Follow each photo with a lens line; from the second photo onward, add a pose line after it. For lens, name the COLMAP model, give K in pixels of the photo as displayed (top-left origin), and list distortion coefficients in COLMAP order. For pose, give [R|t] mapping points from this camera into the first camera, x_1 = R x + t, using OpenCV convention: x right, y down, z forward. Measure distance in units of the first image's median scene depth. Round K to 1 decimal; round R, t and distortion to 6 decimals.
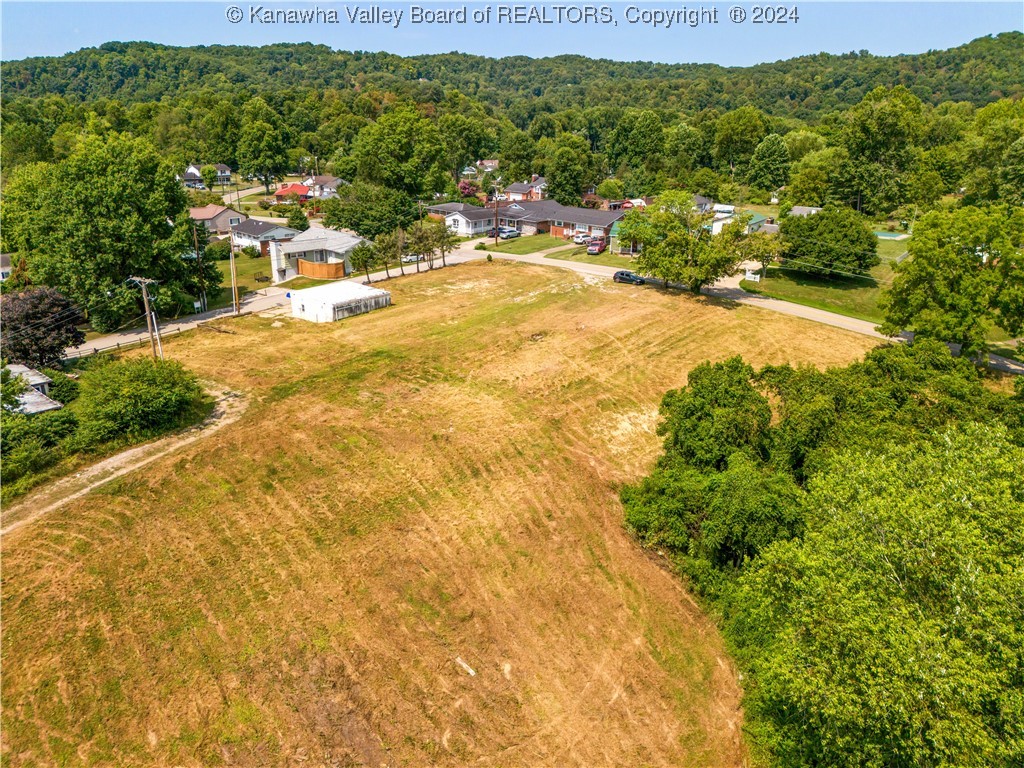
lens RADIAL K [[745.5, 0, 512.0], [0, 745.5, 384.0], [0, 0, 1]] dist [0.057729, -0.041263]
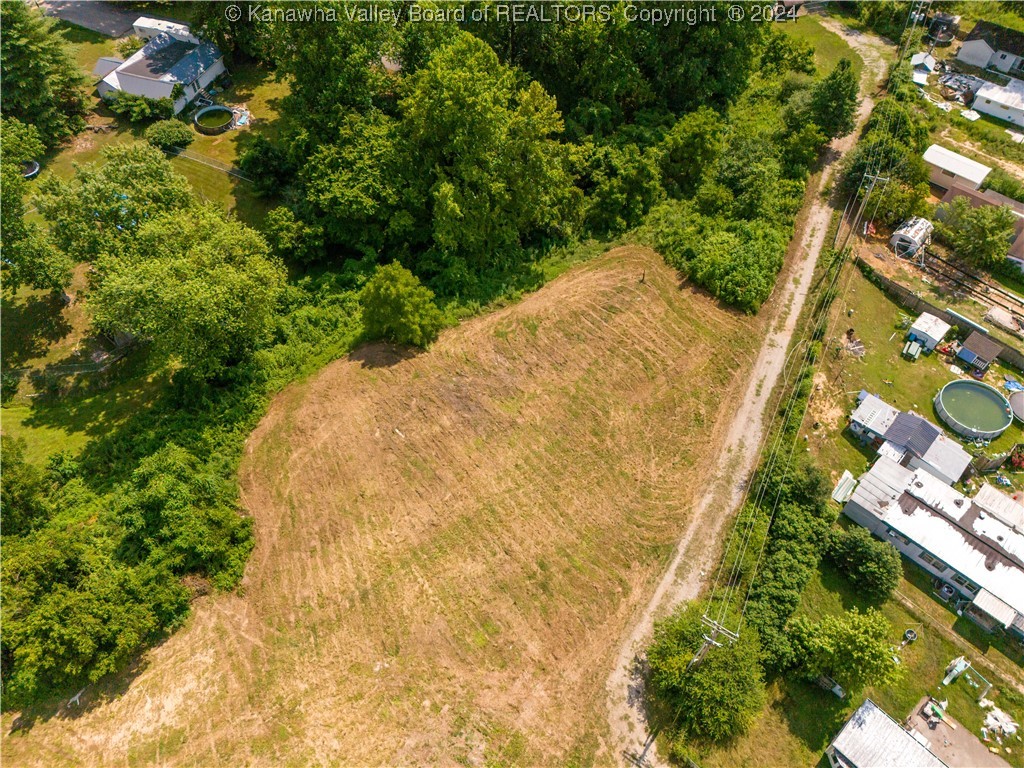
lens RADIAL K [[745.5, 0, 512.0], [0, 745.5, 384.0], [0, 0, 1]] dist [0.057729, -0.041263]
pose [[-0.997371, -0.069279, 0.021231, -0.089425], [-0.000097, 0.294280, 0.955719, -0.342944], [-0.072459, 0.953205, -0.293513, 0.343403]]
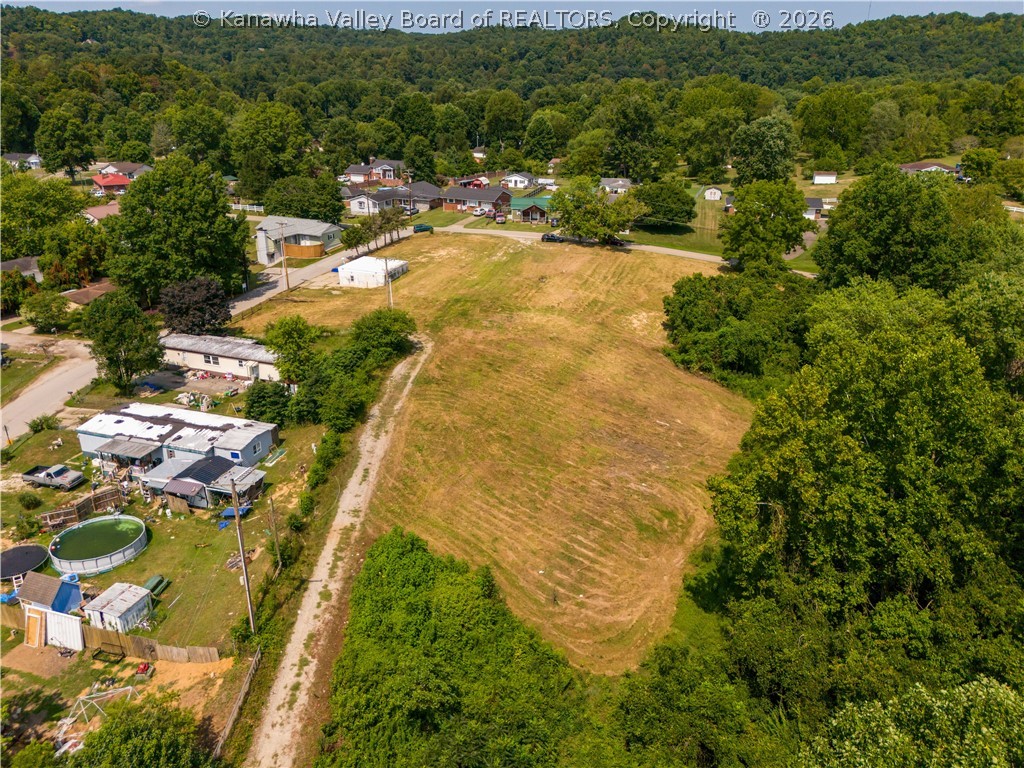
lens RADIAL K [[745.5, 0, 512.0], [0, 745.5, 384.0], [0, 0, 1]] dist [0.057729, -0.041263]
pose [[0.923233, -0.146440, 0.355242, -0.288352], [0.131002, 0.989097, 0.067272, 0.017772], [-0.361220, -0.015570, 0.932351, -0.192795]]
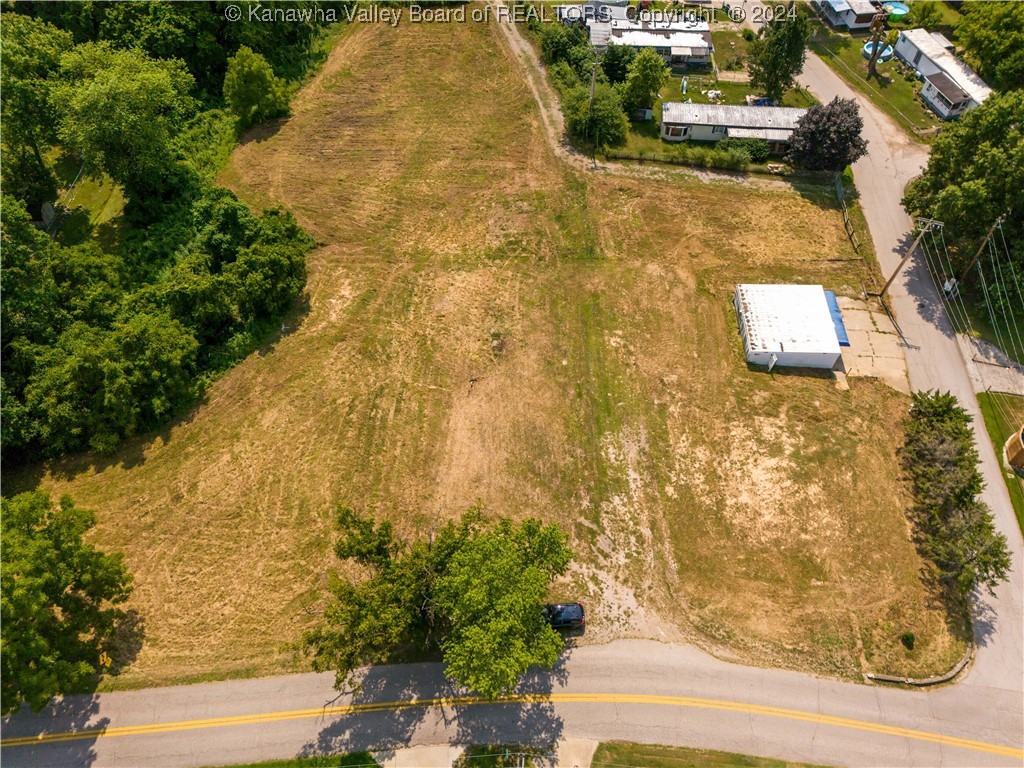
lens RADIAL K [[745.5, 0, 512.0], [0, 745.5, 384.0], [0, 0, 1]] dist [0.057729, -0.041263]
pose [[-0.787618, 0.474986, -0.392487, 0.193884], [-0.235522, 0.356536, 0.904108, -0.422009], [0.569374, 0.804531, -0.168945, 0.583099]]
